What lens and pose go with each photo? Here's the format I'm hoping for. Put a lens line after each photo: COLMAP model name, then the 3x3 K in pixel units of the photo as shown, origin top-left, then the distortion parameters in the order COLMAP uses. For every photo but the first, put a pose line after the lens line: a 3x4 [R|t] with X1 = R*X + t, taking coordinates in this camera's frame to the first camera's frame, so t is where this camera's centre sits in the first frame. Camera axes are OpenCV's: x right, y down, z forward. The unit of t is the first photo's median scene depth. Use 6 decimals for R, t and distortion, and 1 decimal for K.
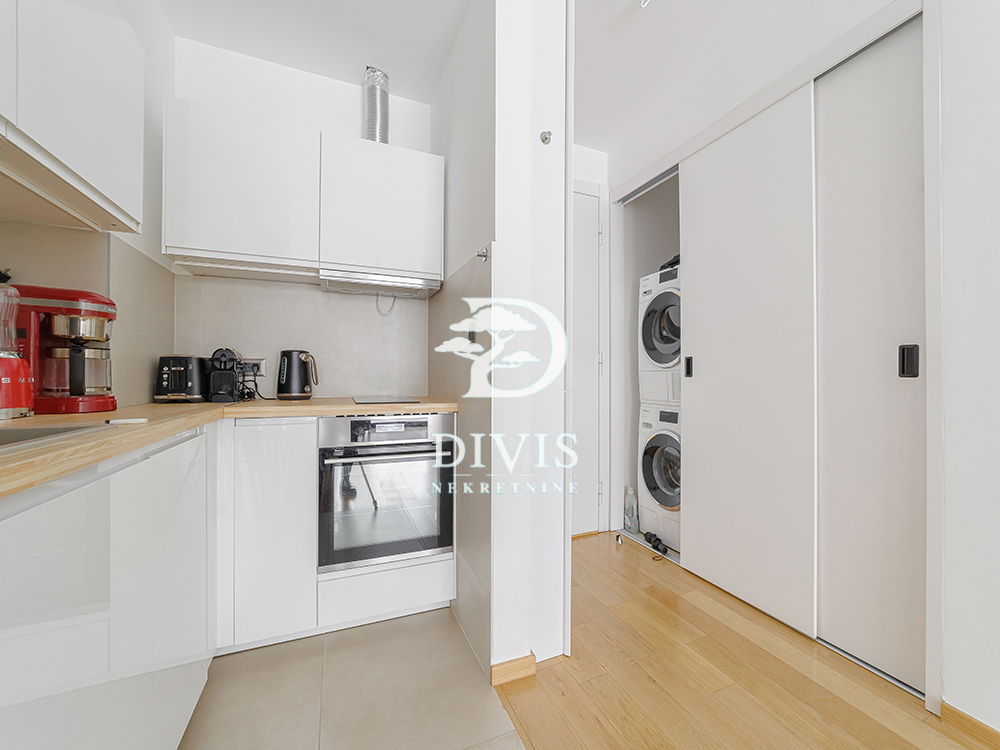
lens RADIAL K [[390.9, 0, 500.0], [0, 390.9, 375.0], [0, 0, 1]] dist [-0.023894, 0.007673]
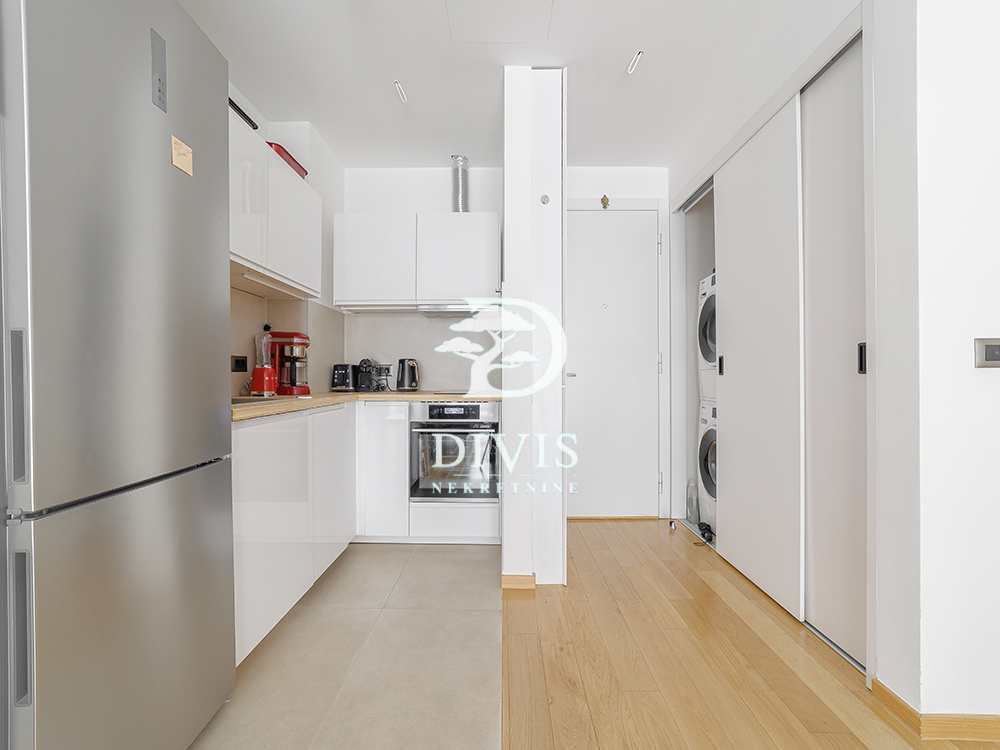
lens RADIAL K [[390.9, 0, 500.0], [0, 390.9, 375.0], [0, 0, 1]] dist [-0.023894, 0.007673]
pose [[0.918249, -0.006190, -0.395956, 0.469381], [0.006108, 0.999980, -0.001469, 0.004358], [0.395957, -0.001070, 0.918268, -0.290467]]
